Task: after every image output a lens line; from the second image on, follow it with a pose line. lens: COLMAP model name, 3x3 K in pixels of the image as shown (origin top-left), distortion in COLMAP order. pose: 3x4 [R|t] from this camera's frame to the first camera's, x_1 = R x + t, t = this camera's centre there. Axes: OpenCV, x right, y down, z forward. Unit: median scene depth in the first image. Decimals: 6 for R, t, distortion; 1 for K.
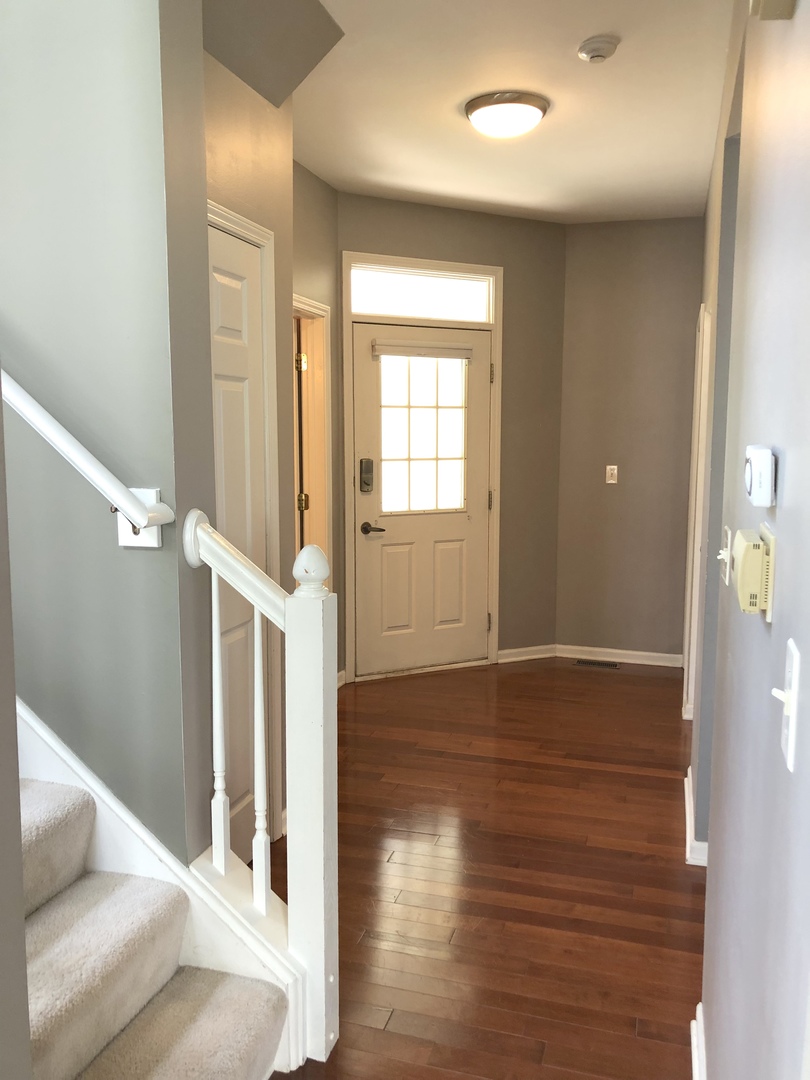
lens RADIAL K [[881.4, 0, 401.3], [0, 881.4, 544.7], [0, 0, 1]] dist [0.038158, -0.055324]
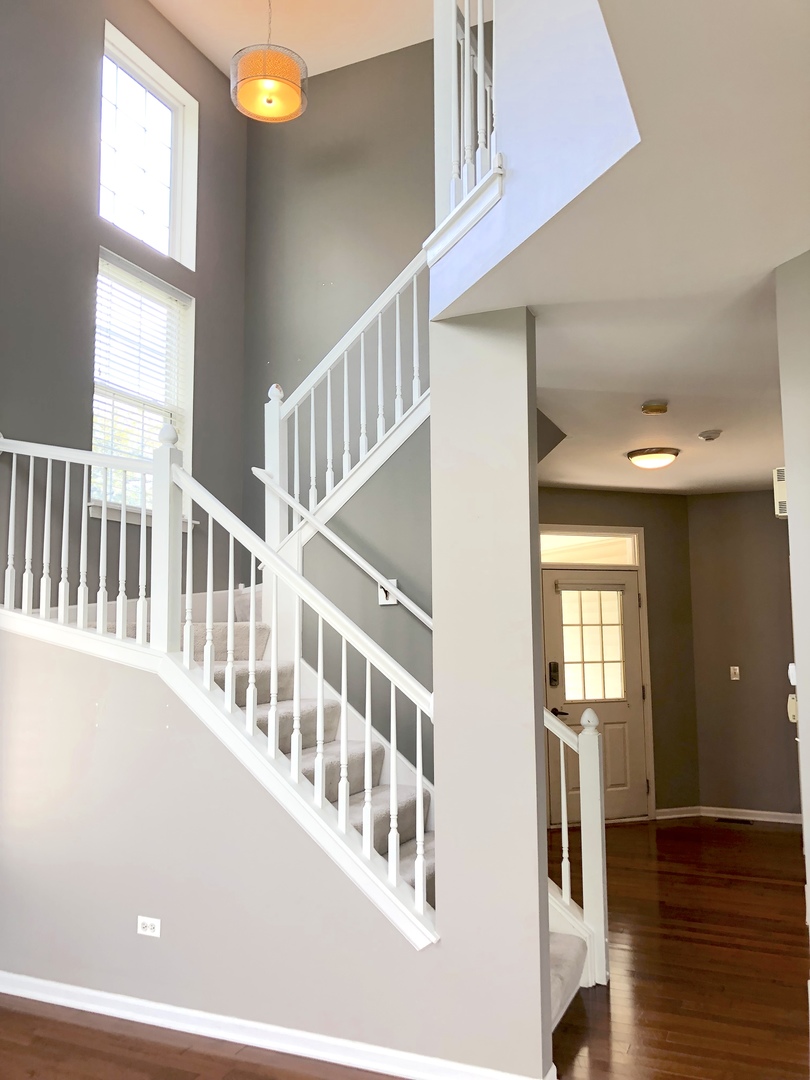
lens RADIAL K [[881.4, 0, 400.9], [0, 881.4, 539.5], [0, 0, 1]] dist [0.038158, -0.055324]
pose [[0.992810, -0.021177, -0.117813, -0.108543], [-0.006190, 0.973825, -0.227214, 0.033054], [0.119541, 0.226310, 0.966692, -0.432324]]
